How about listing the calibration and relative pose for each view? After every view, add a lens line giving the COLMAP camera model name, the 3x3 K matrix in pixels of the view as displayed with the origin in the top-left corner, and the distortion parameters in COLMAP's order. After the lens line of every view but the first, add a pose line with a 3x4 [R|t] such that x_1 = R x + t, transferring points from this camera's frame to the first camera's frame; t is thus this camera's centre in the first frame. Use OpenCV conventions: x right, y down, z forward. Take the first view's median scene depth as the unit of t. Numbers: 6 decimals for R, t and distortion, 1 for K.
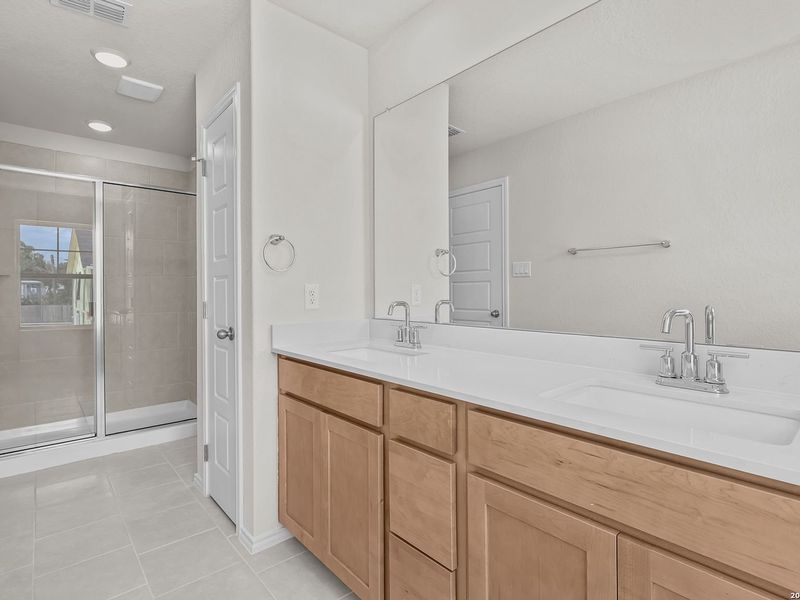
lens RADIAL K [[426.7, 0, 394.5], [0, 426.7, 300.8], [0, 0, 1]] dist [-0.001455, 0.000585]
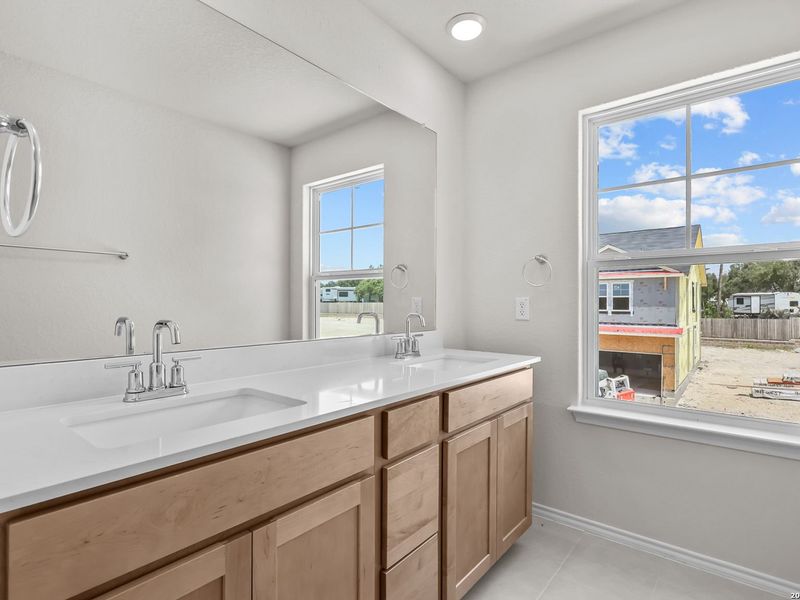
lens RADIAL K [[426.7, 0, 394.5], [0, 426.7, 300.8], [0, 0, 1]] dist [-0.001455, 0.000585]
pose [[-0.179831, 0.013035, 0.983611, -0.957399], [0.020755, 0.999740, -0.009454, -0.016669], [-0.983478, 0.018715, -0.180055, 1.223046]]
